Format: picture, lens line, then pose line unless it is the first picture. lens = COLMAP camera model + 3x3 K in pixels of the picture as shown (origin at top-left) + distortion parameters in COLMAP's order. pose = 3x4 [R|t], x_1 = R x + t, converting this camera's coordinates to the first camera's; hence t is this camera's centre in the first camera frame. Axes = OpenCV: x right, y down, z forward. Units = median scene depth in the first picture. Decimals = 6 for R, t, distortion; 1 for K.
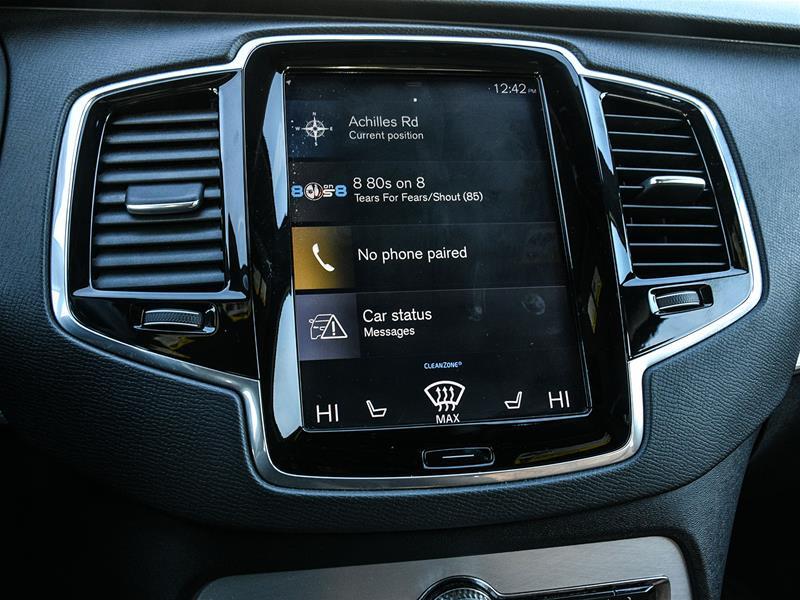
lens RADIAL K [[823.1, 0, 399.0], [0, 823.1, 303.2], [0, 0, 1]] dist [-0.002926, 0.000000]
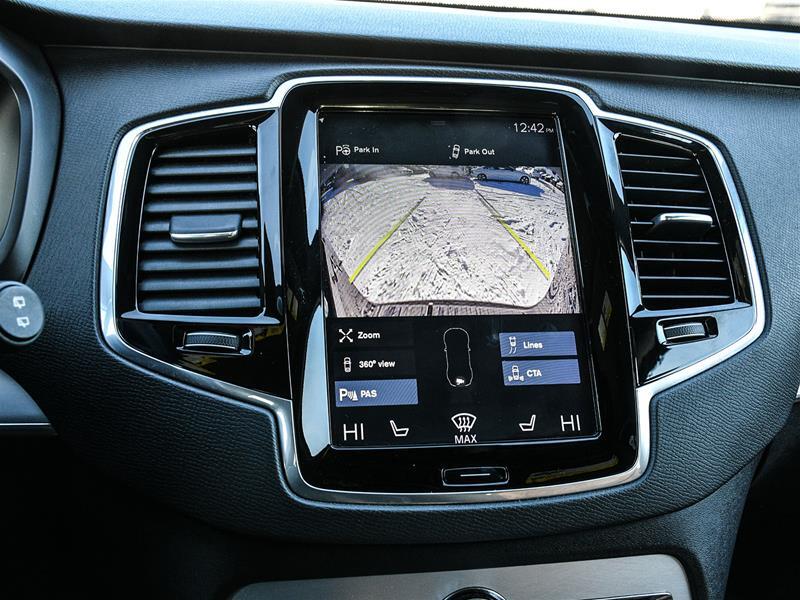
lens RADIAL K [[823.1, 0, 396.8], [0, 823.1, 303.9], [0, 0, 1]] dist [-0.002926, 0.000000]
pose [[0.999705, 0.018878, -0.015265, -0.016430], [-0.019064, 0.999745, -0.012130, -0.019523], [0.015032, 0.012418, 0.999810, -0.067910]]
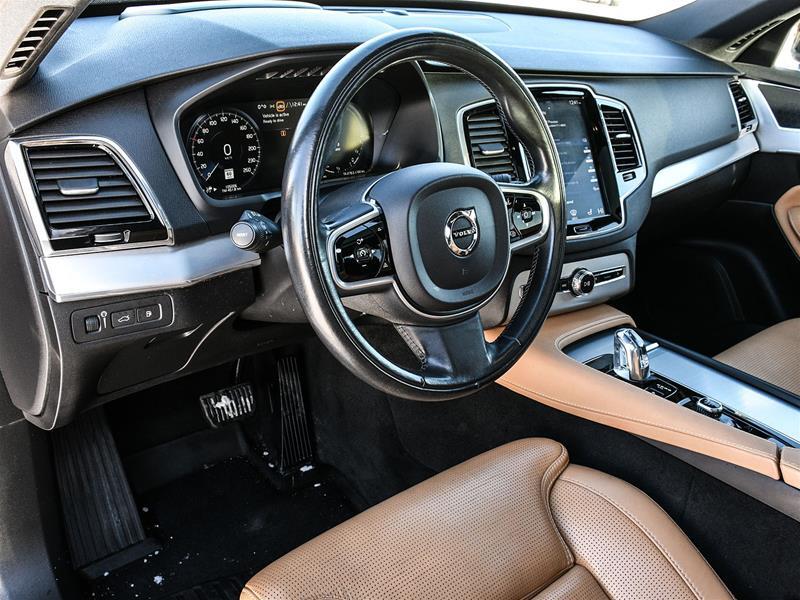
lens RADIAL K [[752.6, 0, 418.1], [0, 752.6, 302.9], [0, 0, 1]] dist [-0.020036, 0.000000]
pose [[0.920689, -0.102556, 0.376582, -1.545534], [0.033629, 0.982117, 0.185245, -0.091070], [-0.388846, -0.157889, 0.907673, -1.368488]]
